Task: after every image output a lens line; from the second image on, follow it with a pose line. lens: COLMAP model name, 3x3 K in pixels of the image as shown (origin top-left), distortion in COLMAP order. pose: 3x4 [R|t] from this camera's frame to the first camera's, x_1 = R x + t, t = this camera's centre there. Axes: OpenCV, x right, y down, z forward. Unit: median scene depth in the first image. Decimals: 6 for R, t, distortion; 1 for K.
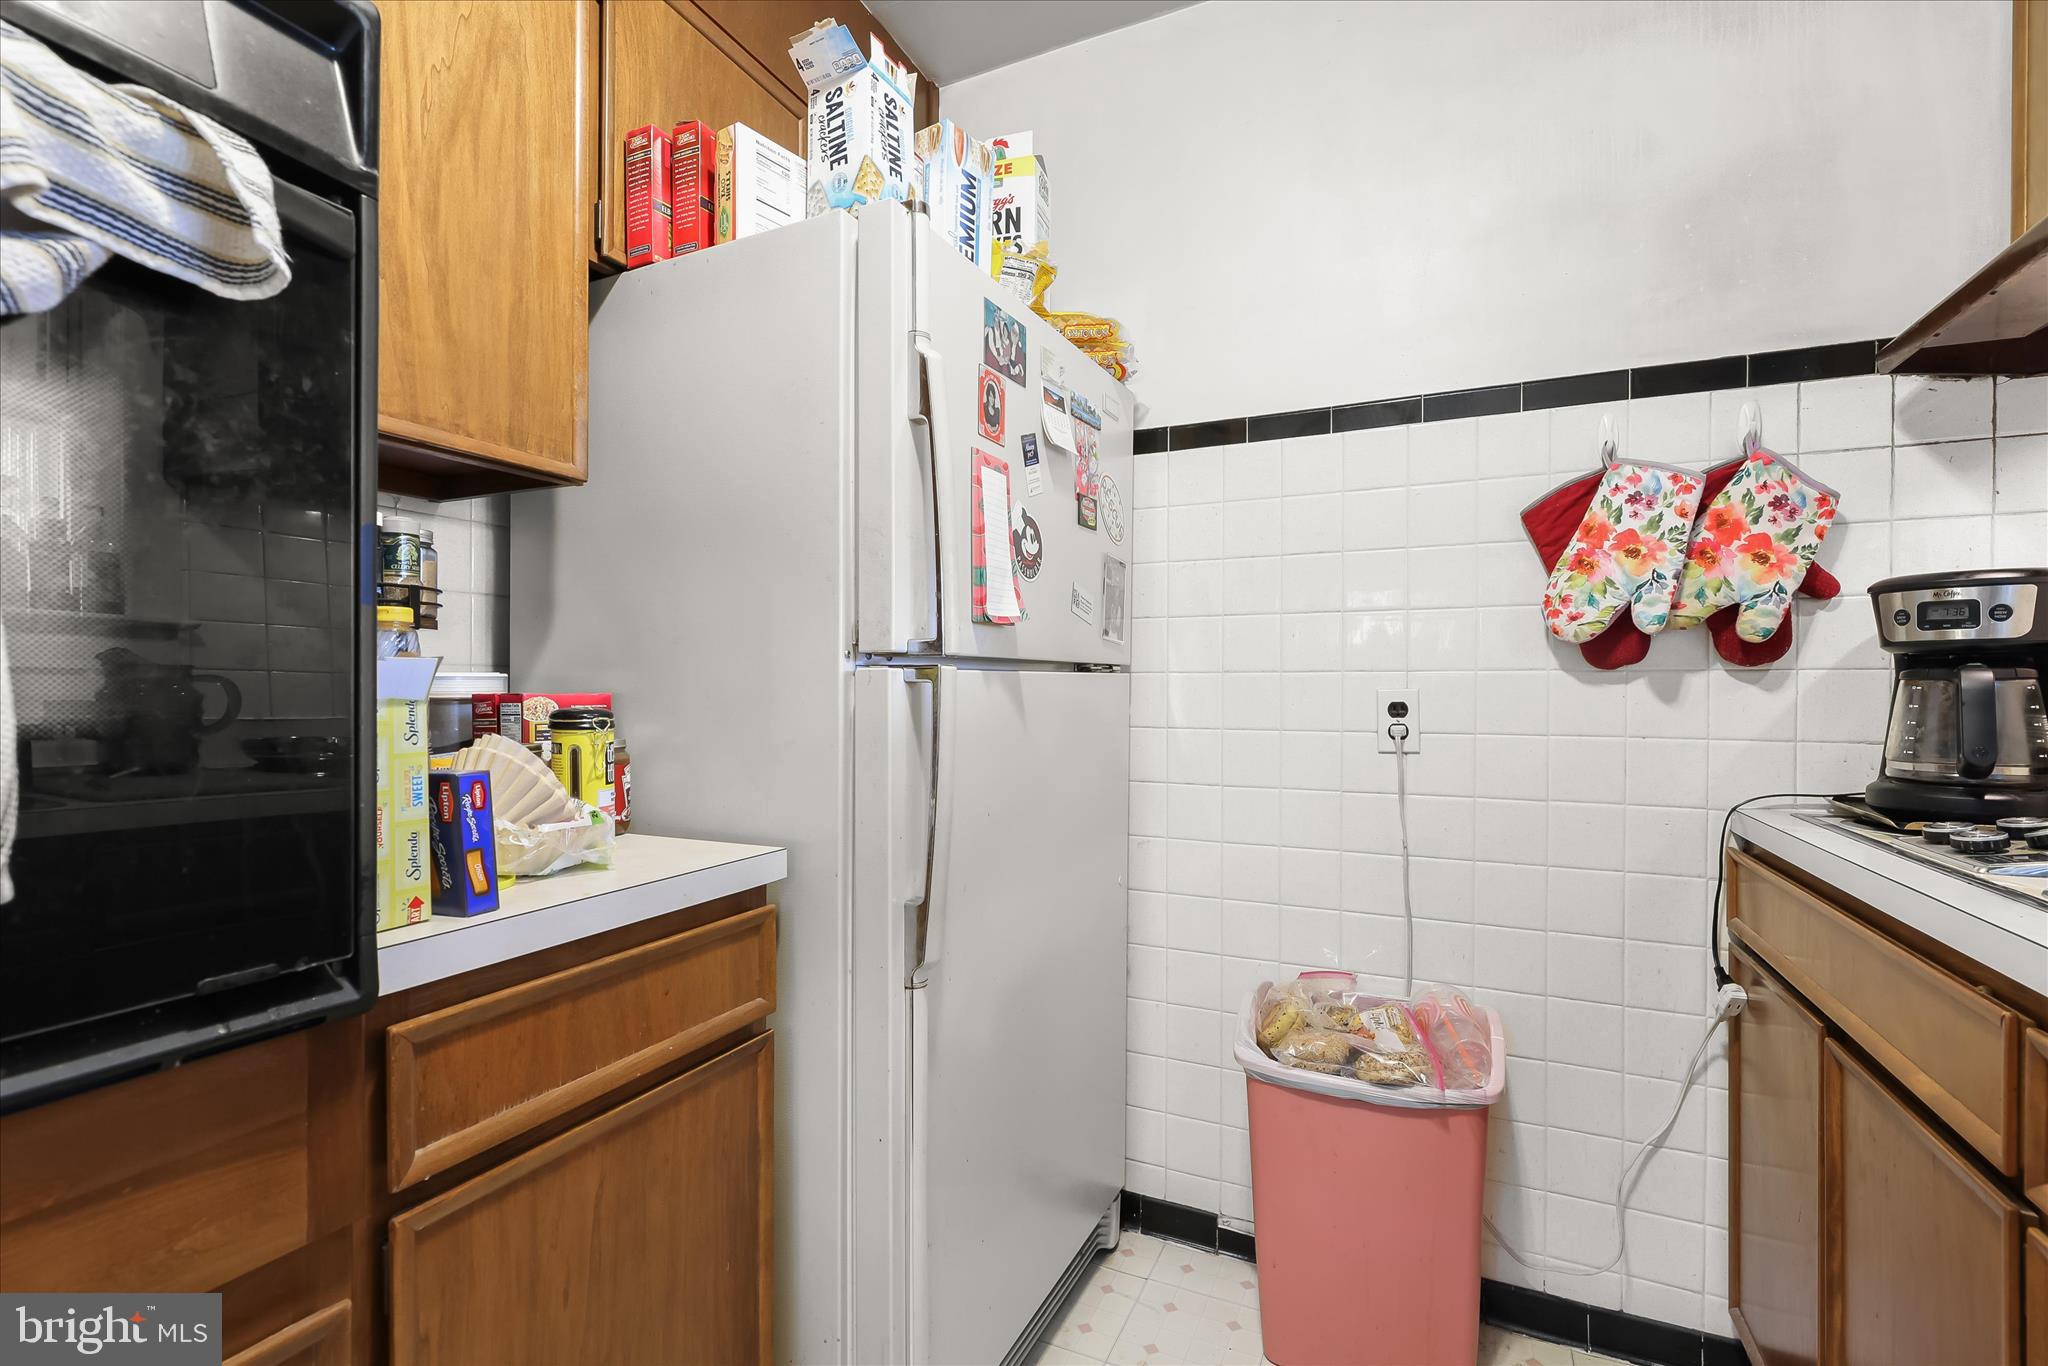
lens RADIAL K [[920.2, 0, 1017.4], [0, 920.2, 690.7], [0, 0, 1]] dist [0.000879, 0.000089]
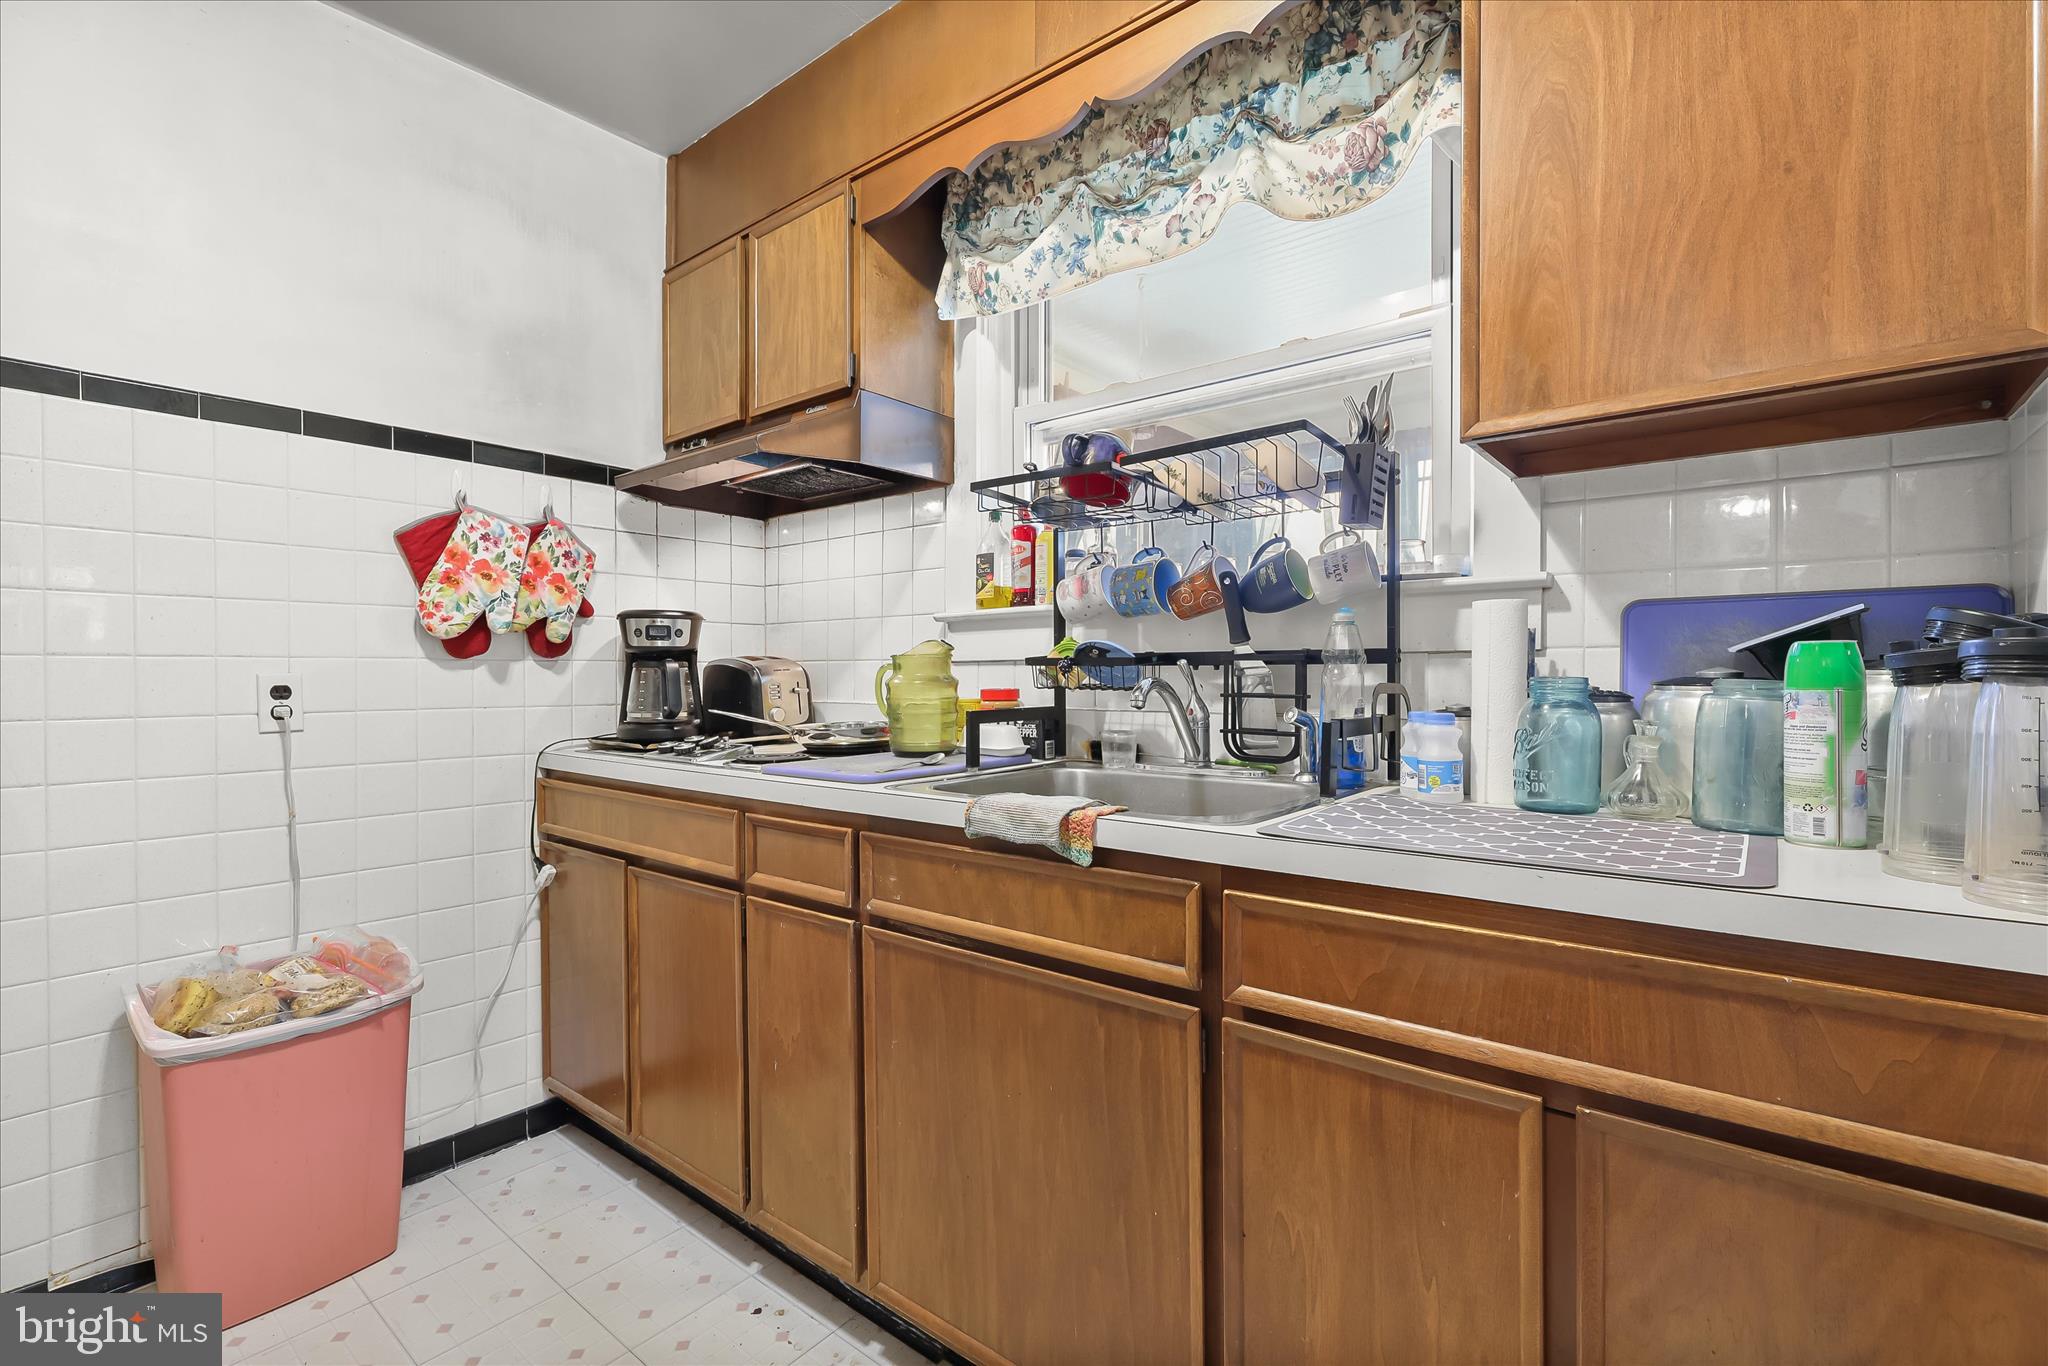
lens RADIAL K [[920.2, 0, 1017.4], [0, 920.2, 690.7], [0, 0, 1]] dist [0.000879, 0.000089]
pose [[0.245474, -0.018988, 0.969217, -0.506257], [0.005621, 0.999819, 0.018163, 0.004166], [-0.969387, 0.000989, 0.245536, -0.133971]]
